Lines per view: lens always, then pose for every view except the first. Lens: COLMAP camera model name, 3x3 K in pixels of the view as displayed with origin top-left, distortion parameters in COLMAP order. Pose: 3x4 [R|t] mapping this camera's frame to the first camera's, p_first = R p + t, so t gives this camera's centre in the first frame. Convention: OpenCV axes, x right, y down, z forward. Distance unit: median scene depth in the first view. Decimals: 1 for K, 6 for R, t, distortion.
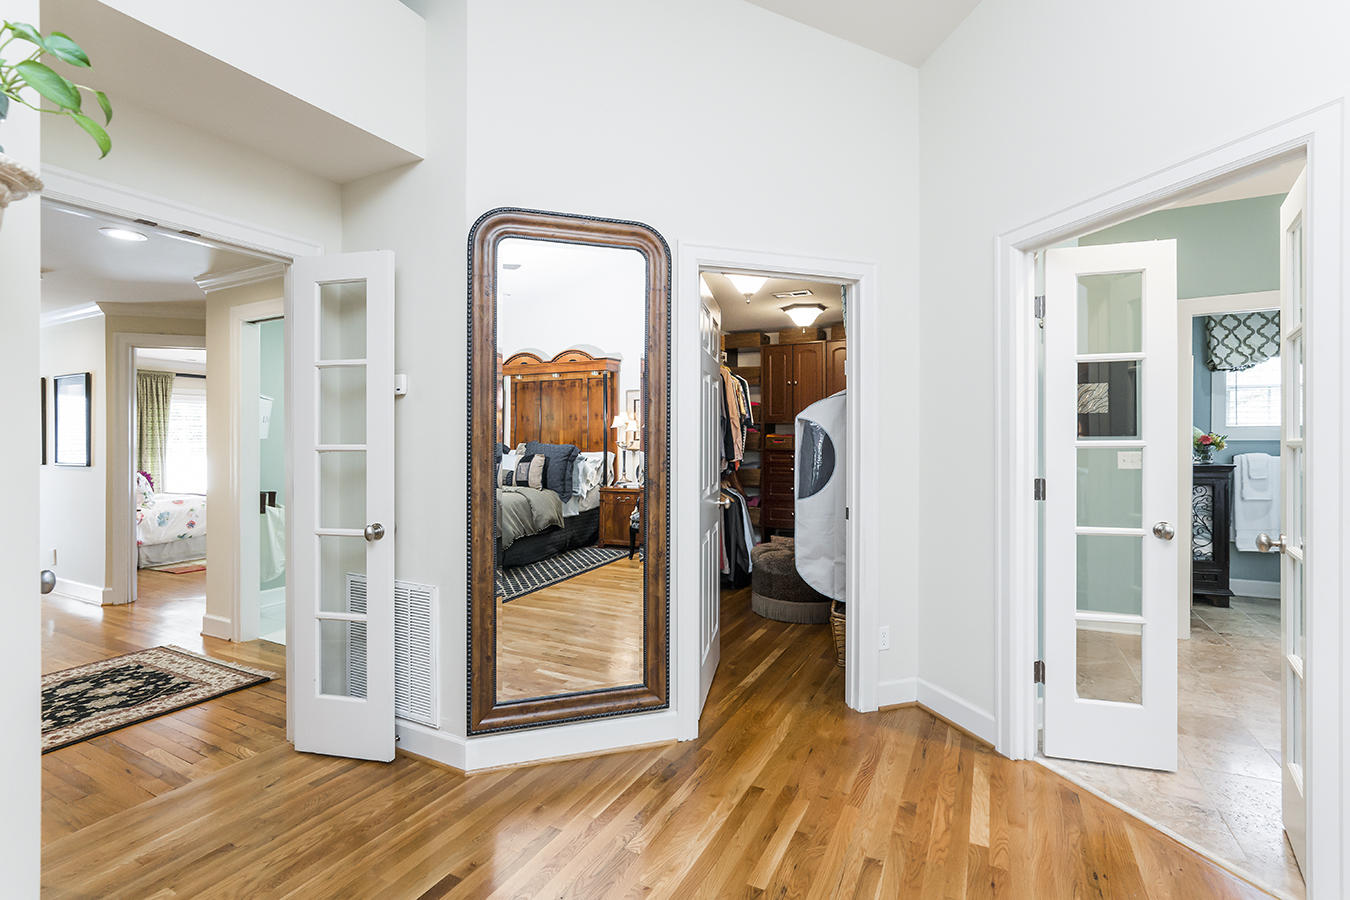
lens RADIAL K [[615.6, 0, 670.6], [0, 615.6, 444.2], [0, 0, 1]] dist [-0.001772, -0.000176]
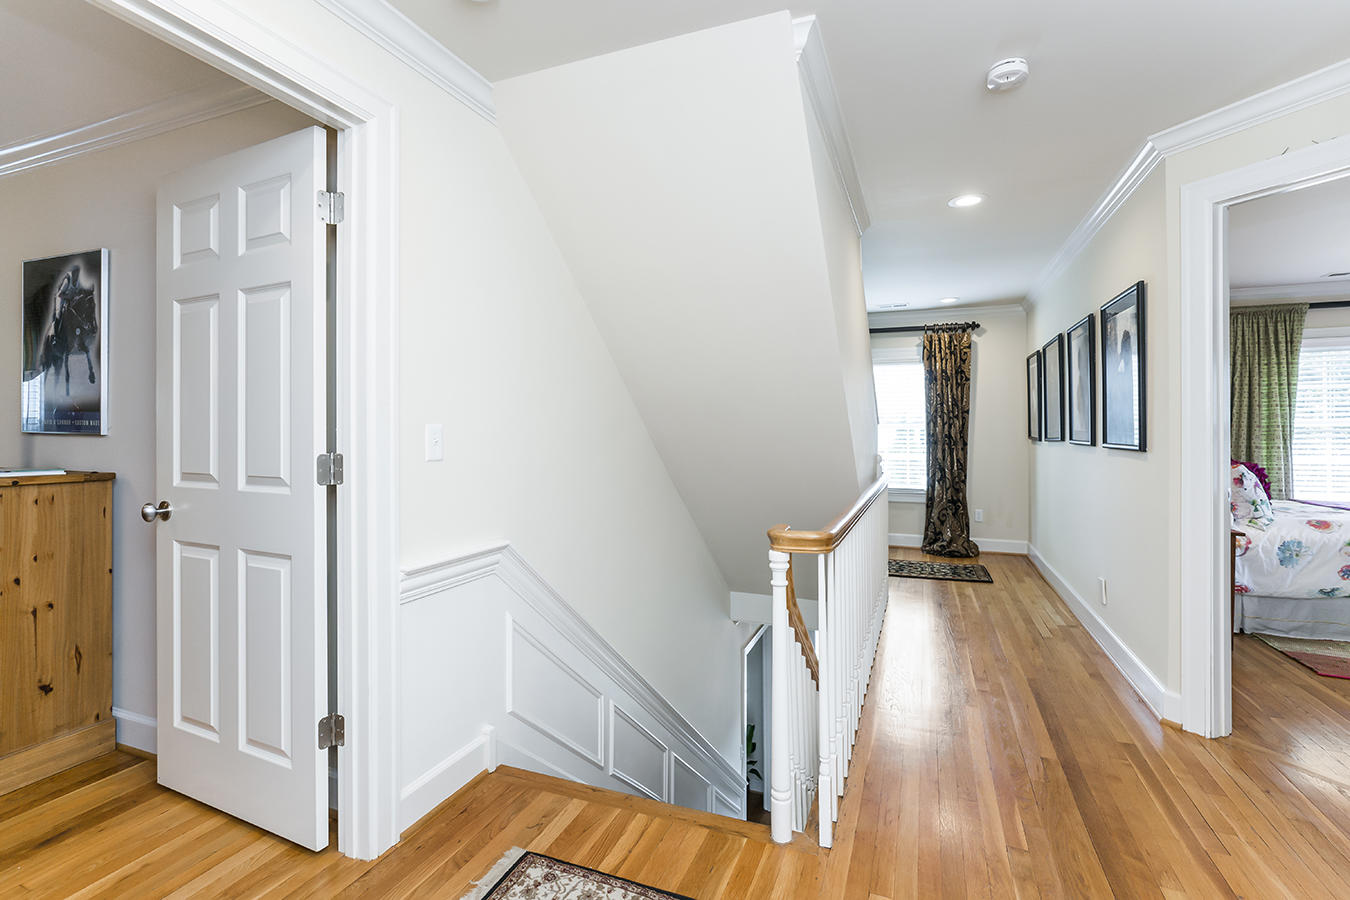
lens RADIAL K [[626.0, 0, 675.4], [0, 626.0, 432.2], [0, 0, 1]] dist [-0.001774, -0.000255]
pose [[0.109905, -0.002462, -0.993939, -0.317645], [-0.001086, 0.999996, -0.002597, 0.016274], [0.993942, 0.001365, 0.109902, 0.378161]]
